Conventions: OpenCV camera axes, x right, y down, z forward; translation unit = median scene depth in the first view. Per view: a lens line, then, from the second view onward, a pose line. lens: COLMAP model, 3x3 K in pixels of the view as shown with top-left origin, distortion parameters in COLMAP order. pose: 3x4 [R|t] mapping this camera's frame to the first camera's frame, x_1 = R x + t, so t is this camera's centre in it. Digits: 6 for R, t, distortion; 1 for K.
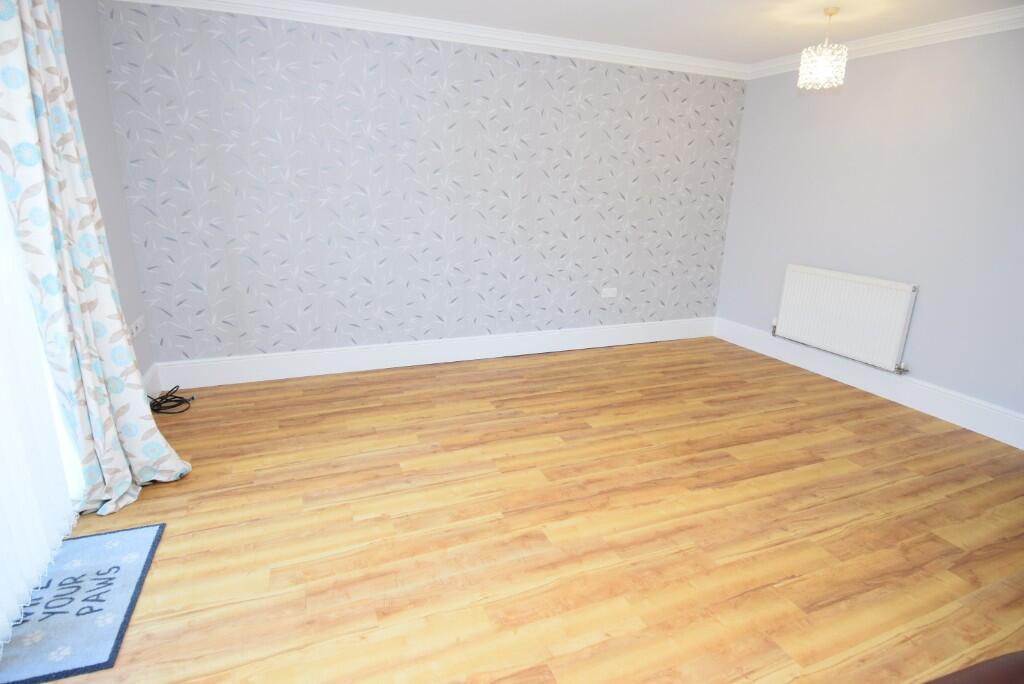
lens RADIAL K [[522.7, 0, 512.0], [0, 522.7, 342.0], [0, 0, 1]] dist [0.002490, -0.024715]
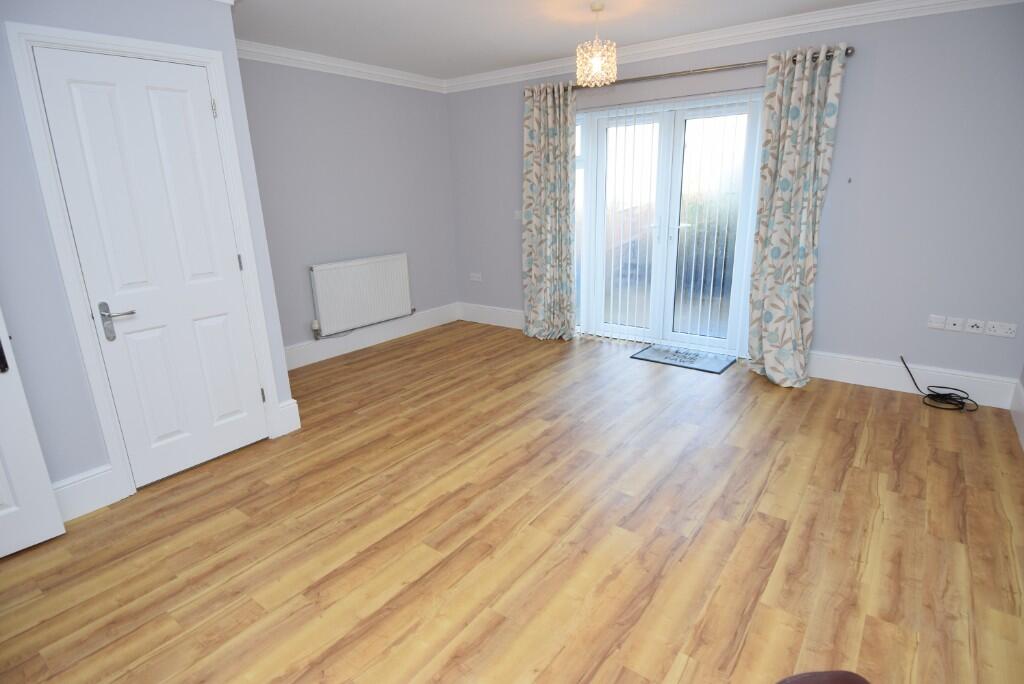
lens RADIAL K [[522.7, 0, 512.0], [0, 522.7, 342.0], [0, 0, 1]] dist [0.002490, -0.024715]
pose [[-0.856155, 0.145234, -0.495889, 0.693699], [-0.137698, 0.860857, 0.489861, -0.443726], [0.498034, 0.487680, -0.717029, 1.544110]]
